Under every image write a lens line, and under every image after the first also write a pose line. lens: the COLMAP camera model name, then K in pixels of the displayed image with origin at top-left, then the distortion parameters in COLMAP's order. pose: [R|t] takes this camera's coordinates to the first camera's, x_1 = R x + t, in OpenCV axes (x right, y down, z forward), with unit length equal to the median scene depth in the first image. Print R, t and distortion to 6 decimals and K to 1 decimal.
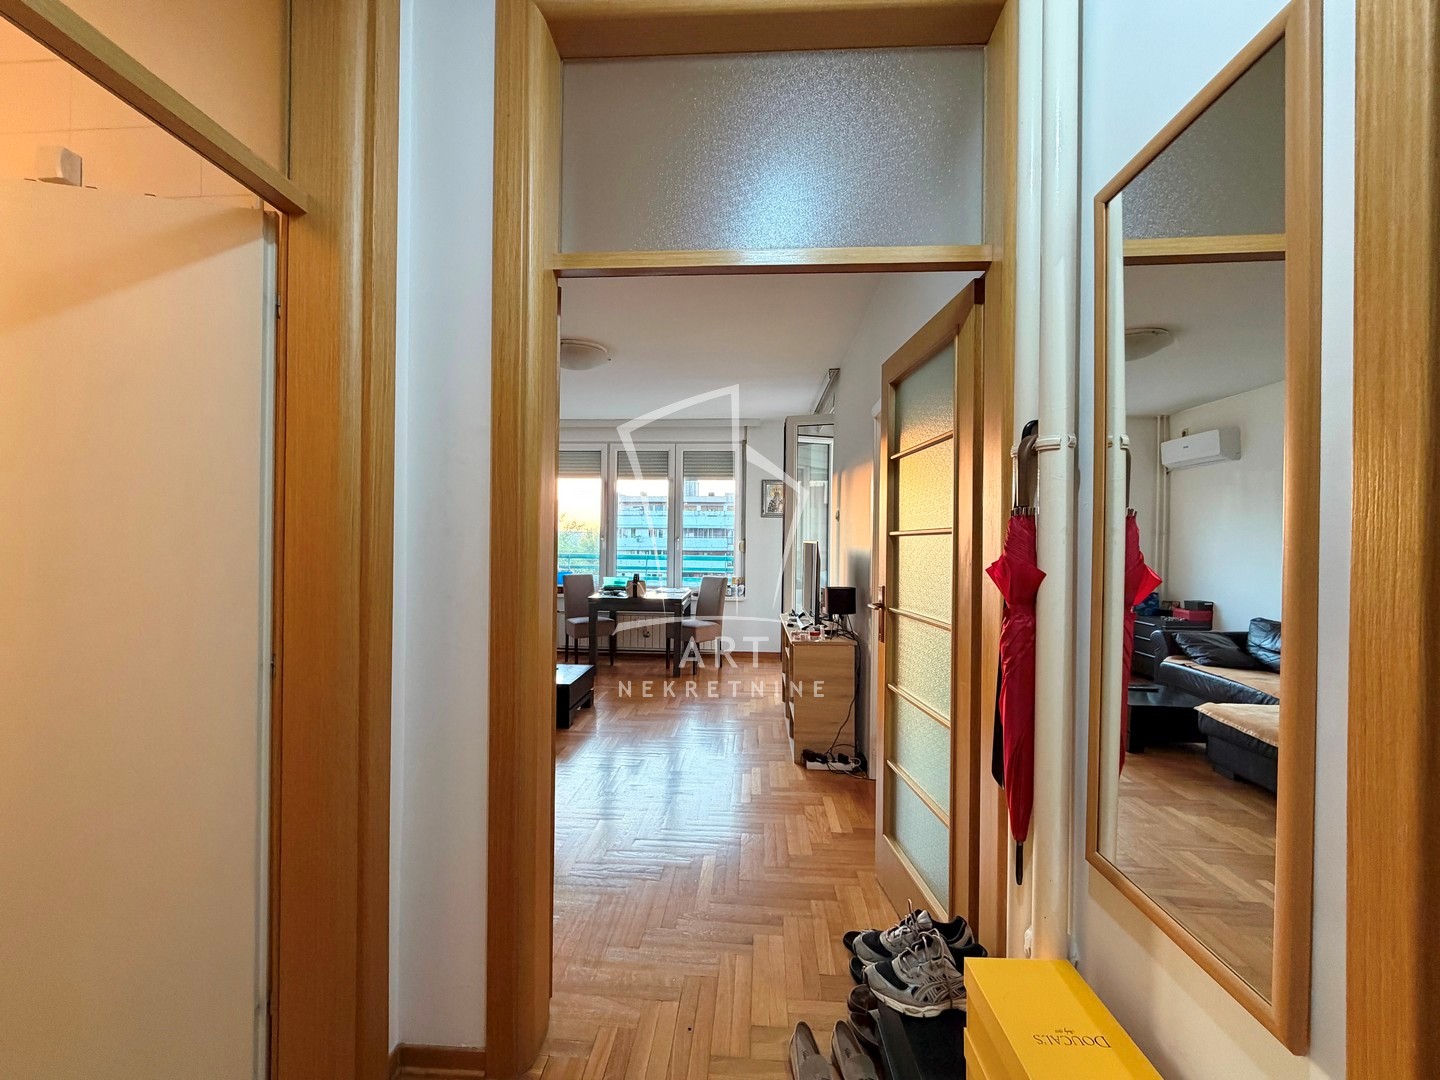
lens RADIAL K [[579.6, 0, 723.5], [0, 579.6, 536.7], [0, 0, 1]] dist [0.002619, -0.000751]
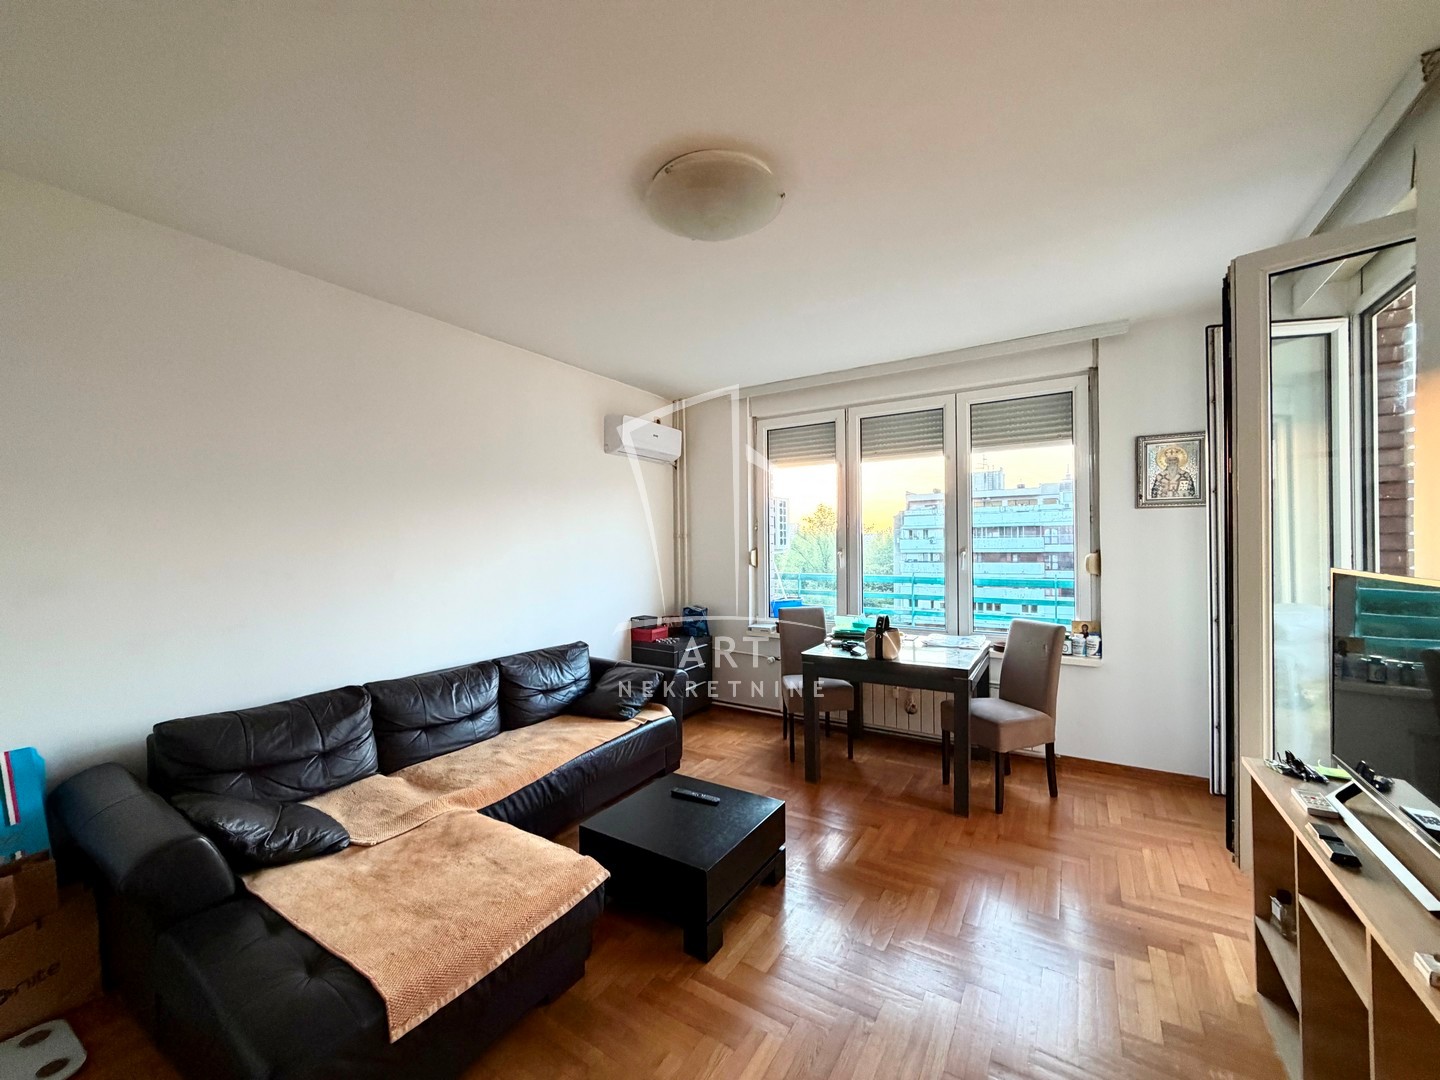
lens RADIAL K [[579.6, 0, 711.4], [0, 579.6, 548.3], [0, 0, 1]] dist [0.002619, -0.000751]
pose [[0.871199, -0.018316, -0.490588, -0.012018], [0.026022, 0.999622, 0.008891, -0.012618], [0.490239, -0.020512, 0.871346, 0.360779]]
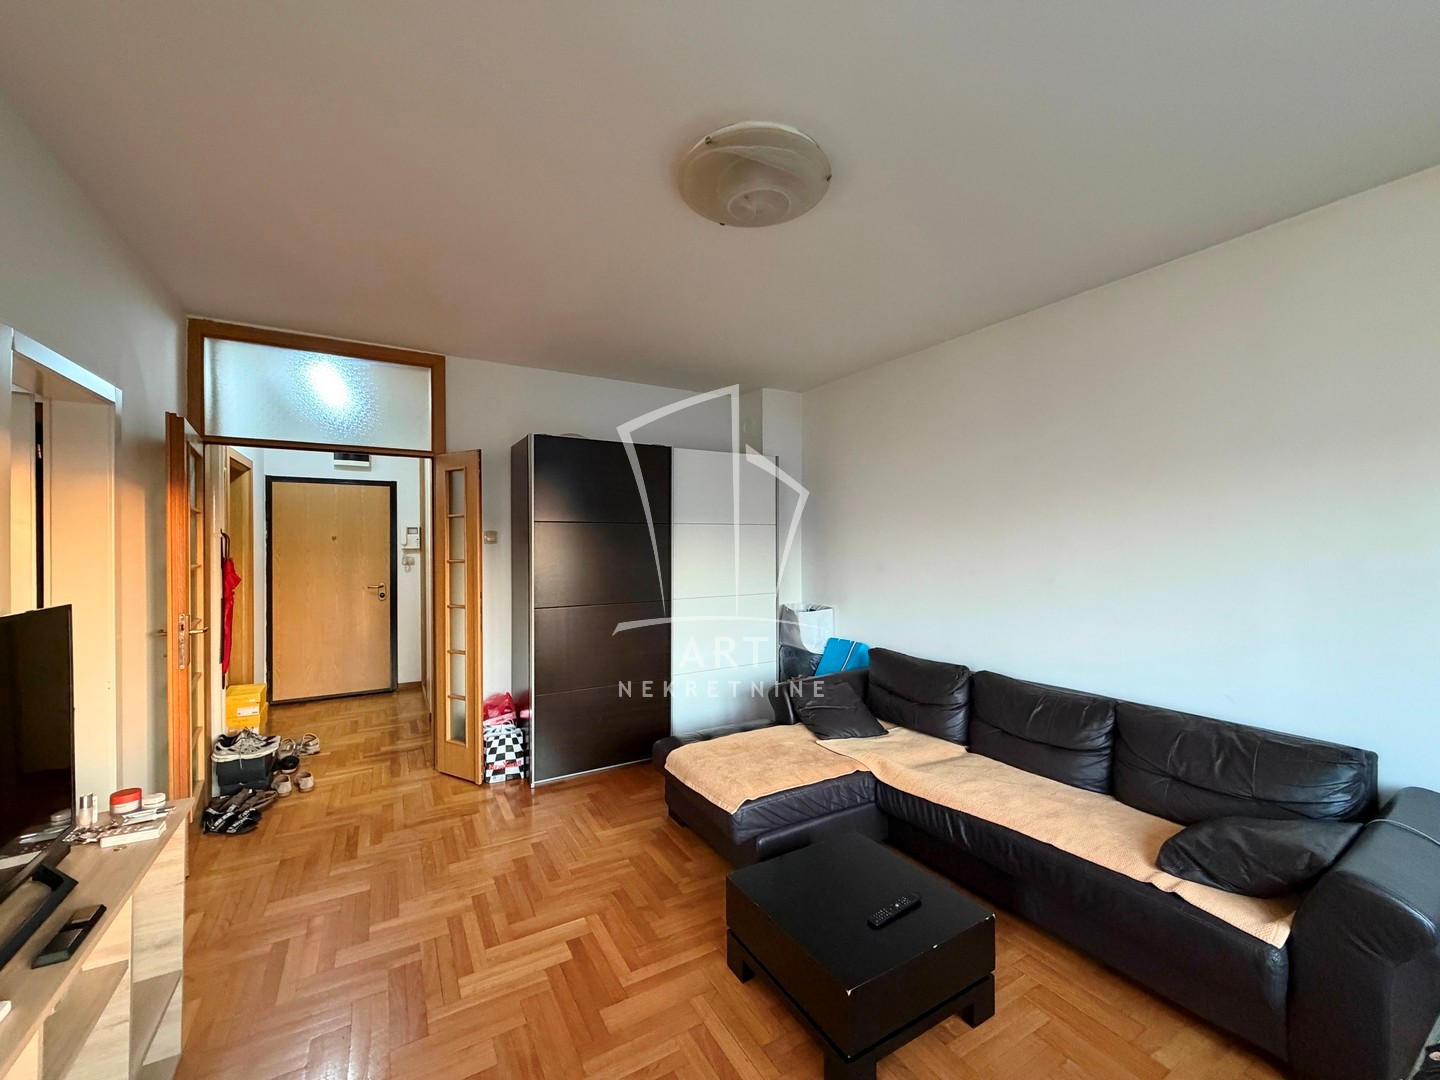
lens RADIAL K [[579.6, 0, 718.8], [0, 579.6, 542.8], [0, 0, 1]] dist [0.002619, -0.000751]
pose [[-0.832276, -0.011057, -0.554252, 0.012787], [-0.002579, 0.999867, -0.016073, -0.015215], [0.554356, -0.011948, -0.832194, 0.882287]]
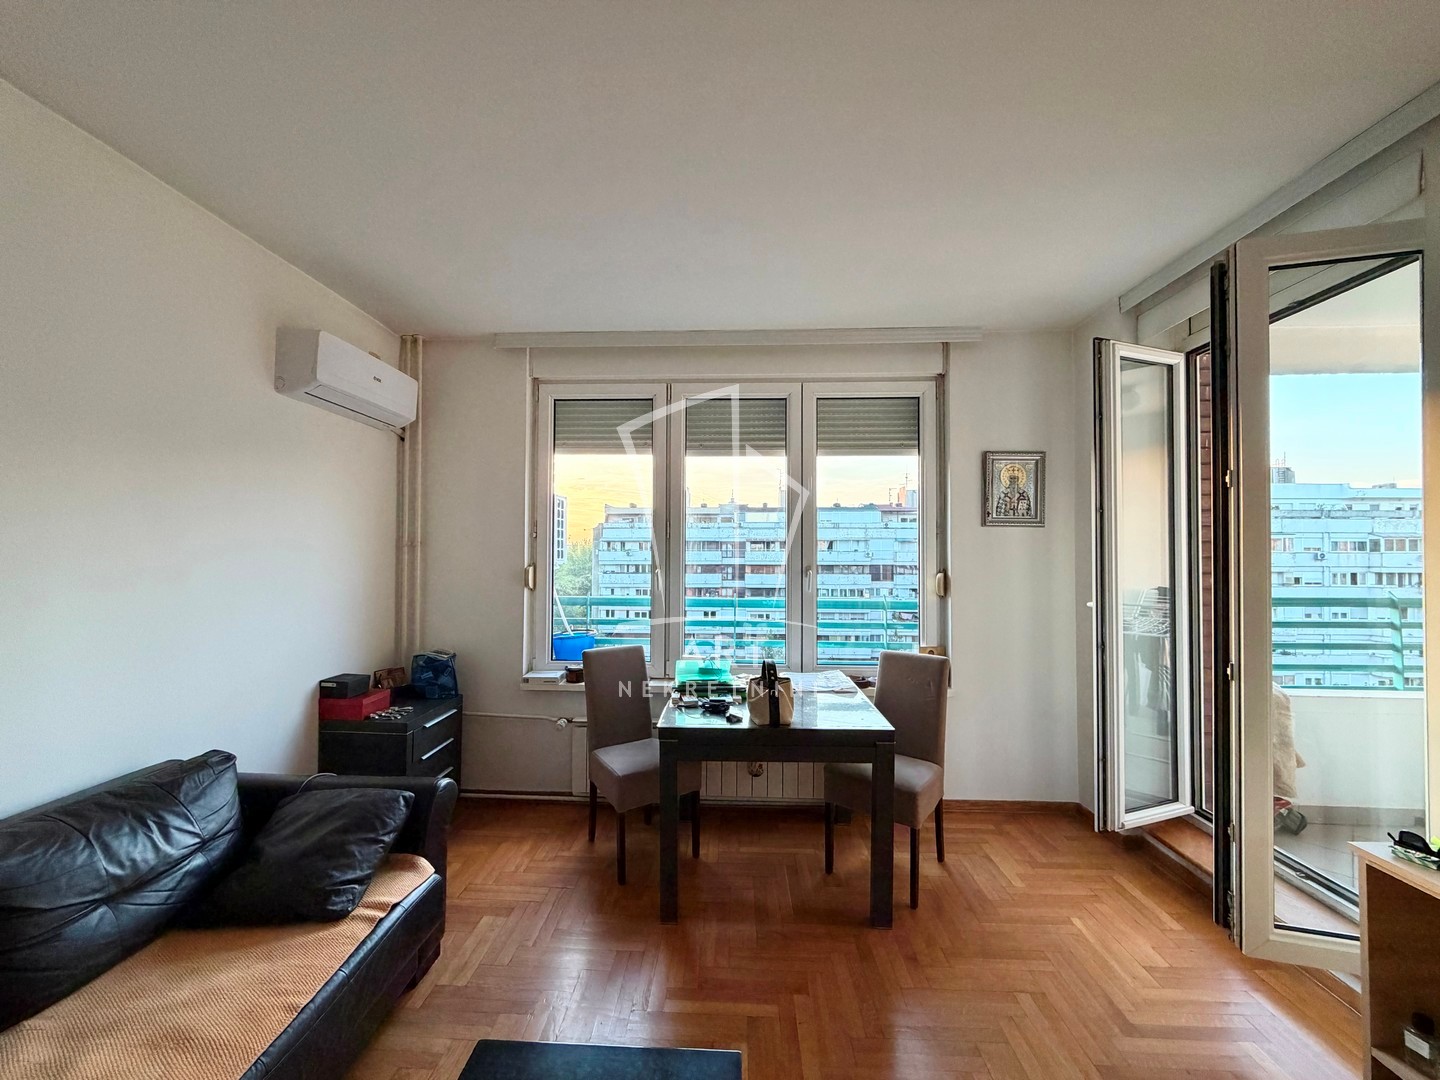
lens RADIAL K [[579.6, 0, 718.4], [0, 579.6, 546.5], [0, 0, 1]] dist [0.002619, -0.000751]
pose [[0.999829, -0.008673, 0.016302, -0.171060], [0.008738, 0.999954, -0.003920, -0.016790], [-0.016267, 0.004062, 0.999859, 0.511645]]
